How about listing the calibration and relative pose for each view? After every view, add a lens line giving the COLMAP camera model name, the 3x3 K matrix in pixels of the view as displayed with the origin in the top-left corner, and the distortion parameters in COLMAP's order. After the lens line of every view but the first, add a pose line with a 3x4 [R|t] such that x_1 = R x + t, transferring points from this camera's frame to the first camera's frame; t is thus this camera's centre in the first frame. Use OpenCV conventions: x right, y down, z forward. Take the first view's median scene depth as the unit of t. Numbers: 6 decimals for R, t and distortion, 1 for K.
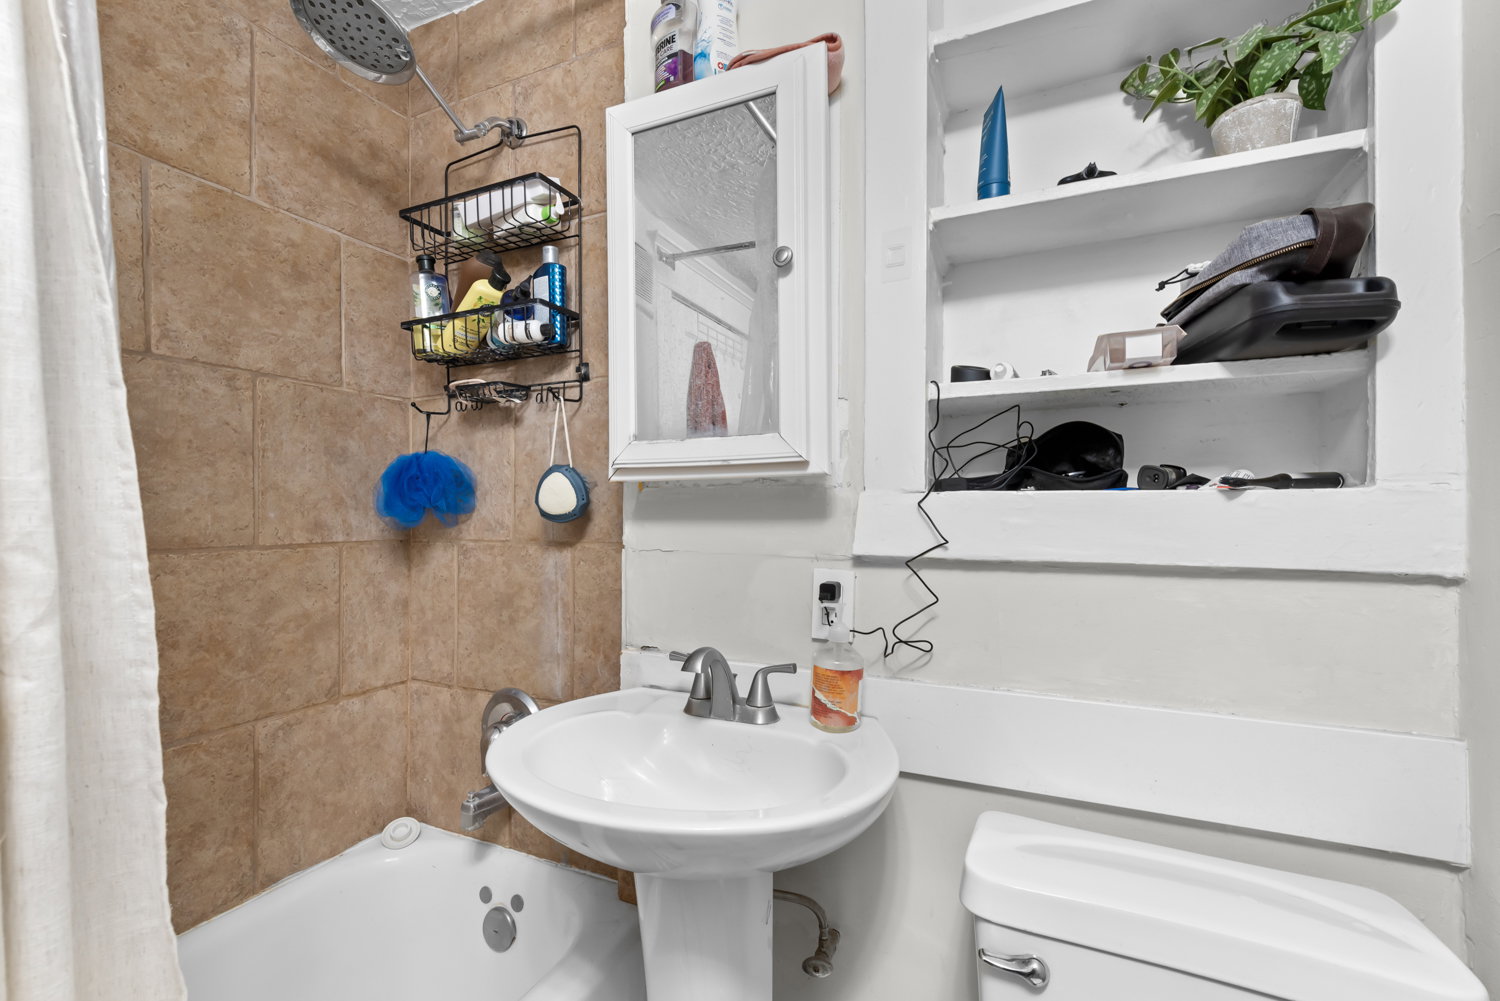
lens RADIAL K [[649.8, 0, 748.6], [0, 649.8, 506.8], [0, 0, 1]] dist [0.001493, 0.000362]
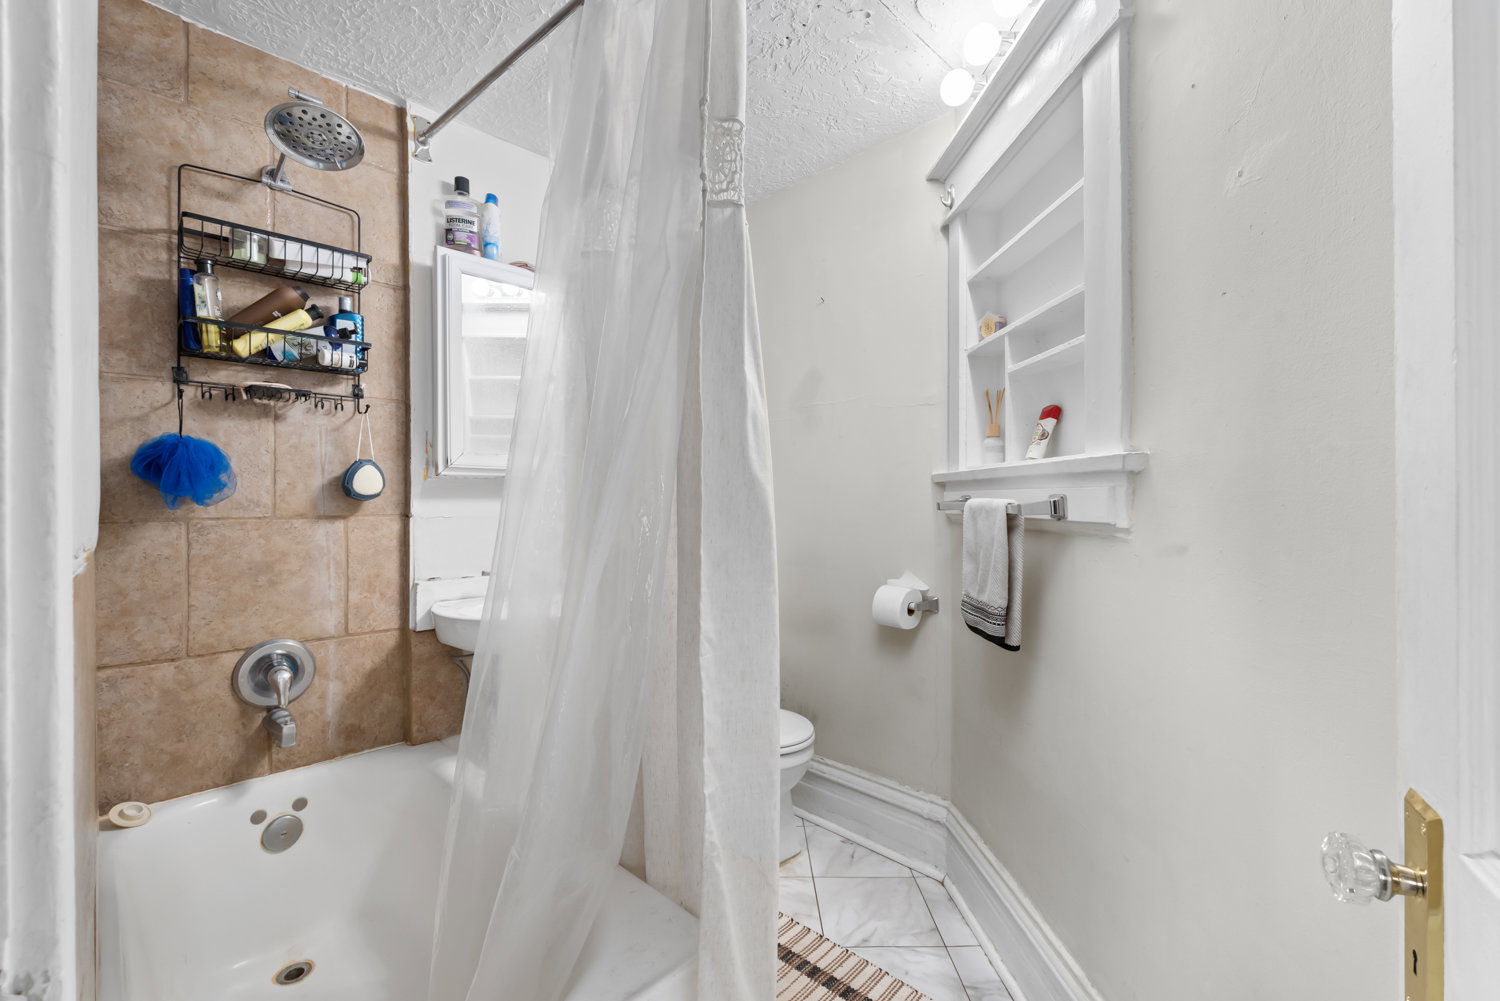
lens RADIAL K [[649.8, 0, 751.1], [0, 649.8, 501.4], [0, 0, 1]] dist [0.001493, 0.000362]
pose [[0.351712, 0.003903, 0.936100, -1.195825], [0.003384, 0.999979, -0.005440, 0.033925], [-0.936102, 0.005081, 0.351692, -0.252429]]
